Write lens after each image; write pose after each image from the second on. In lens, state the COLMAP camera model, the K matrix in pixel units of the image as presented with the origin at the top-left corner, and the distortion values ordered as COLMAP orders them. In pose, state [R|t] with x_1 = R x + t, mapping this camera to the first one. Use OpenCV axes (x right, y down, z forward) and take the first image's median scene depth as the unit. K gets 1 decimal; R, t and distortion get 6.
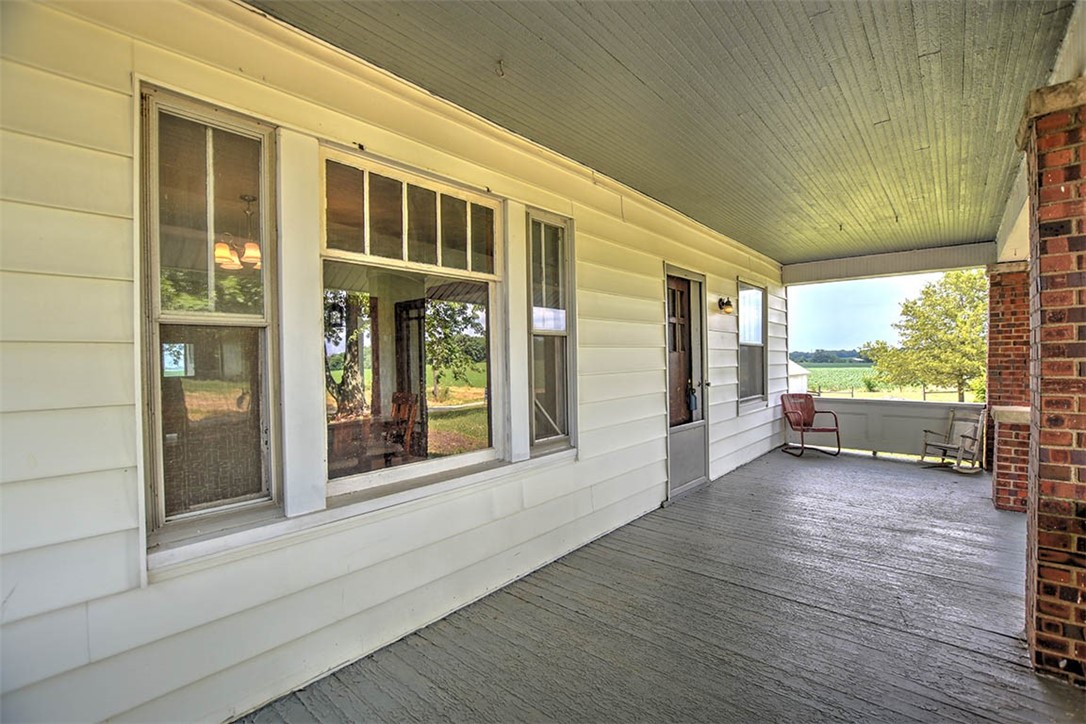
lens RADIAL K [[486.8, 0, 543.7], [0, 486.8, 365.2], [0, 0, 1]] dist [-0.026707, 0.001133]
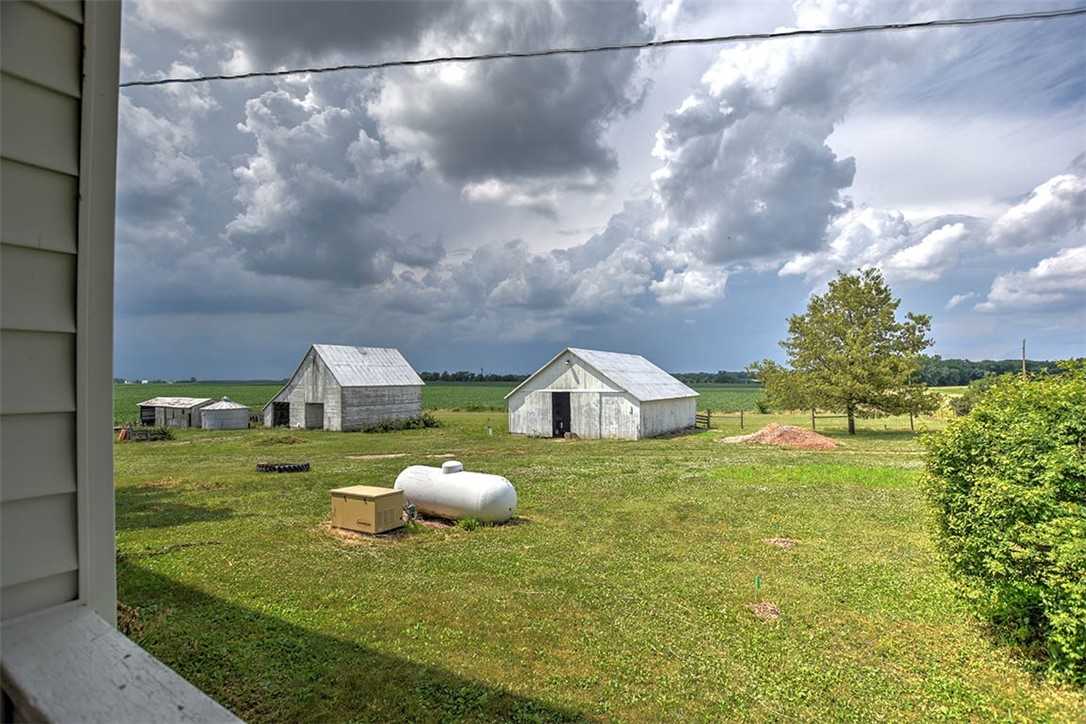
lens RADIAL K [[486.8, 0, 541.1], [0, 486.8, 367.3], [0, 0, 1]] dist [-0.026707, 0.001133]
pose [[0.986732, 0.009083, 0.162101, 0.143634], [-0.003138, 0.999314, -0.036892, -0.003959], [-0.162325, 0.035894, 0.986084, 0.188225]]
